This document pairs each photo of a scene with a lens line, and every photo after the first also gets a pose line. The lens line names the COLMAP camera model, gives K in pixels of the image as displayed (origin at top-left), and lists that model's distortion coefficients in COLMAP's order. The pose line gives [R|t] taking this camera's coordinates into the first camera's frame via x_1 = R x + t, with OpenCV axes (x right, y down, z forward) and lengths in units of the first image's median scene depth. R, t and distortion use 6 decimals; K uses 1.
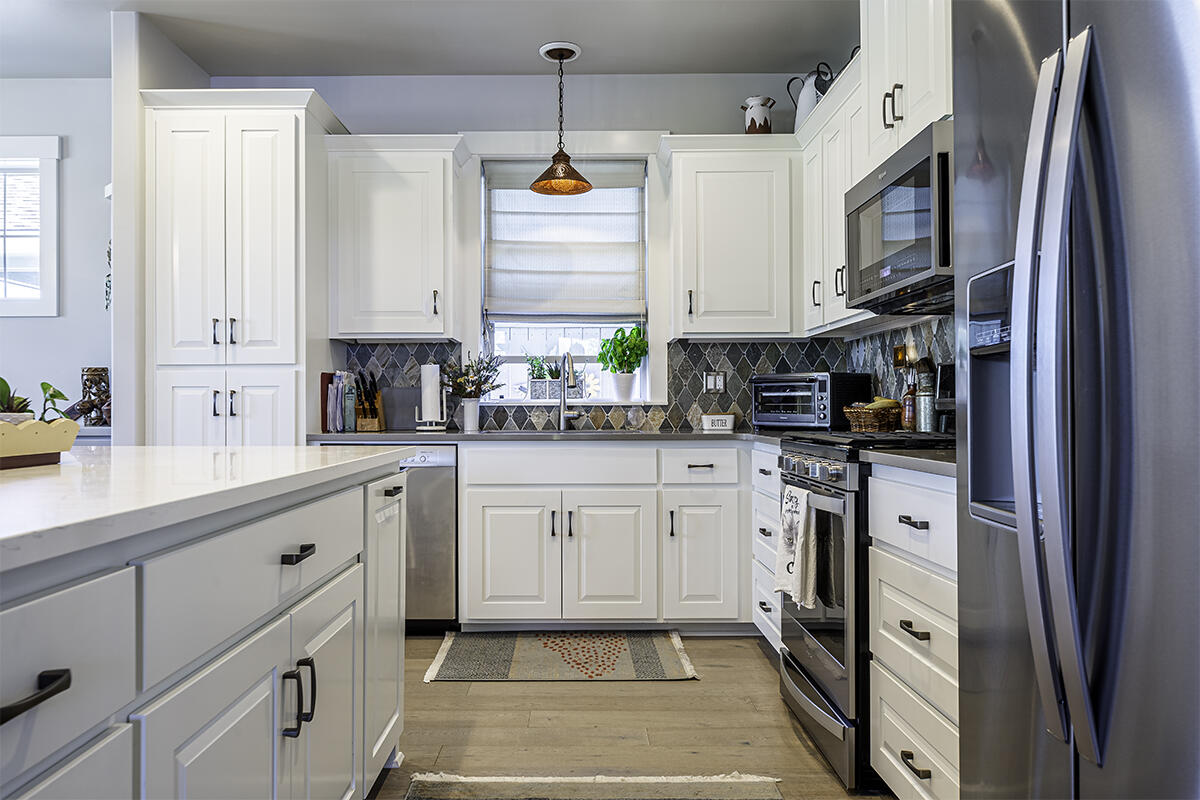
lens RADIAL K [[847.0, 0, 573.3], [0, 847.0, 402.0], [0, 0, 1]] dist [0.001899, 0.000248]
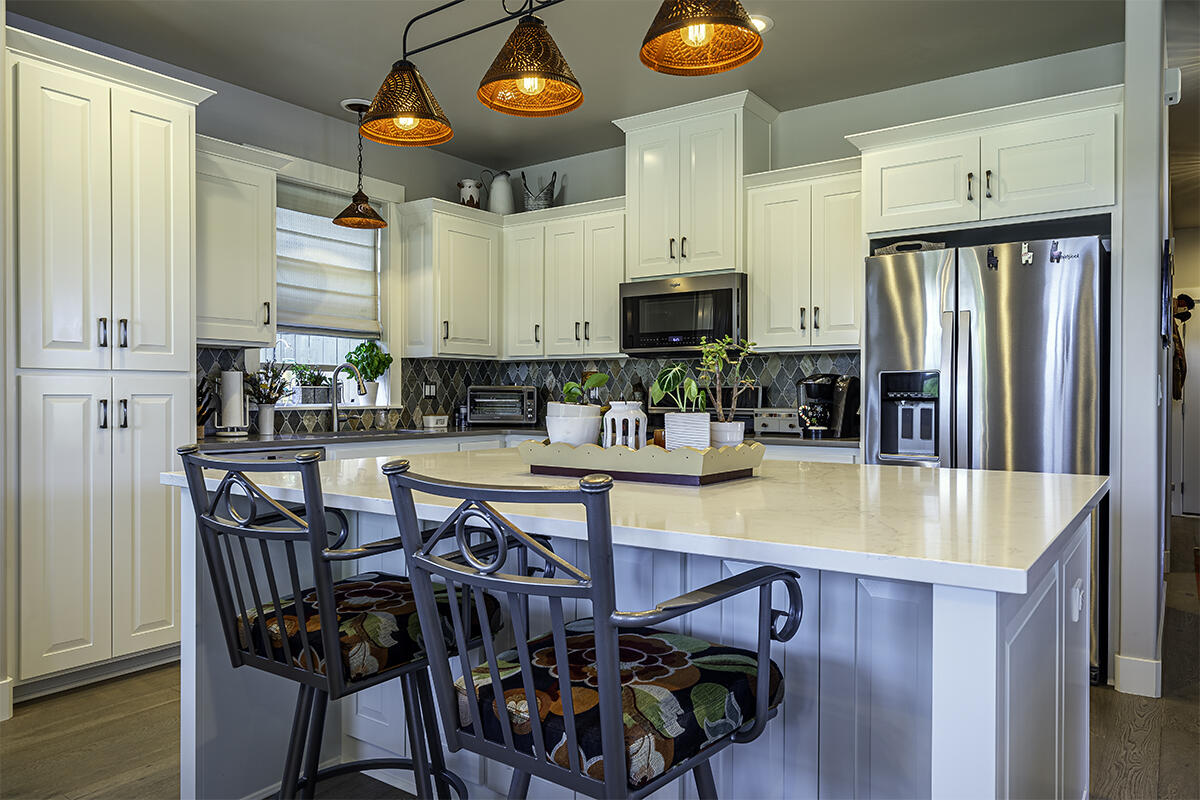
lens RADIAL K [[811.8, 0, 600.0], [0, 811.8, 400.0], [0, 0, 1]] dist [-0.001776, -0.002238]
pose [[0.574899, -0.001435, 0.818223, -0.719515], [-0.011629, 0.999883, 0.009924, -0.024594], [-0.818142, -0.015220, 0.574815, 0.082762]]
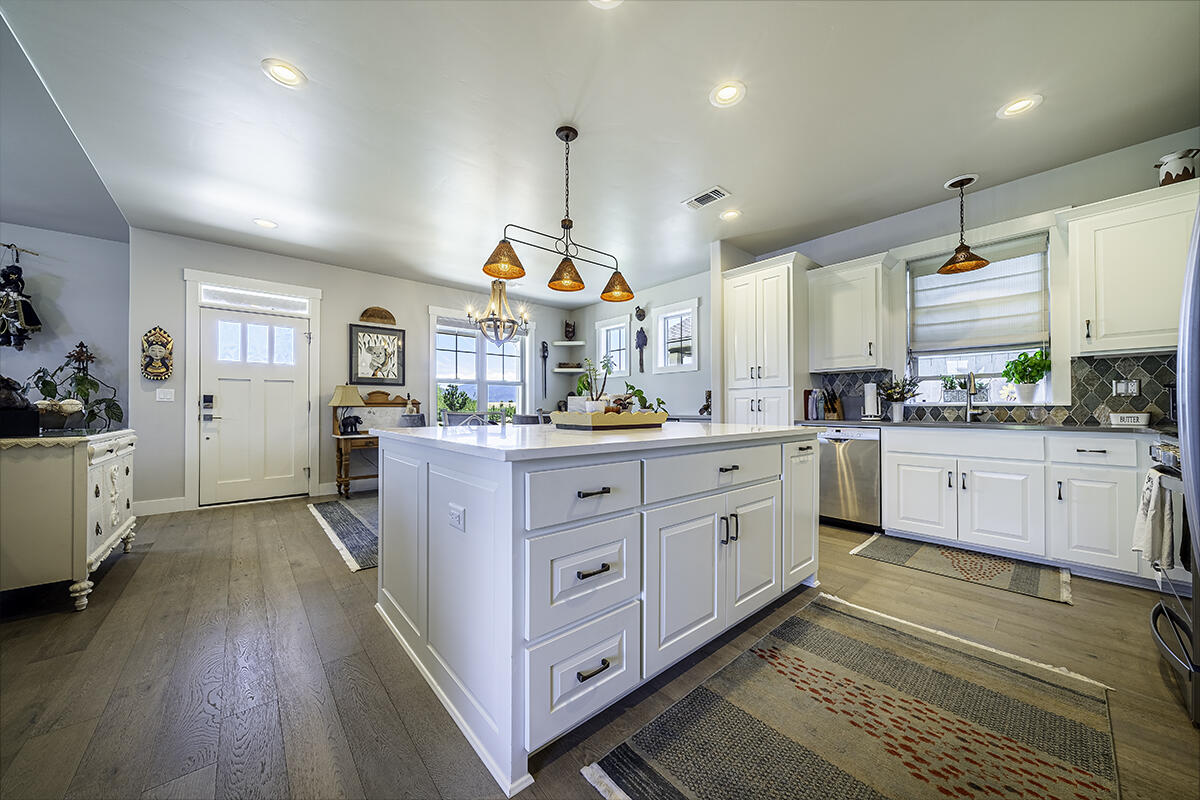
lens RADIAL K [[416.0, 0, 600.6], [0, 416.0, 404.9], [0, 0, 1]] dist [-0.000906, -0.000170]
pose [[0.660892, -0.003879, -0.750471, 0.116812], [0.004111, 0.999990, -0.001548, 0.000282], [0.750470, -0.002062, 0.660902, -0.015269]]
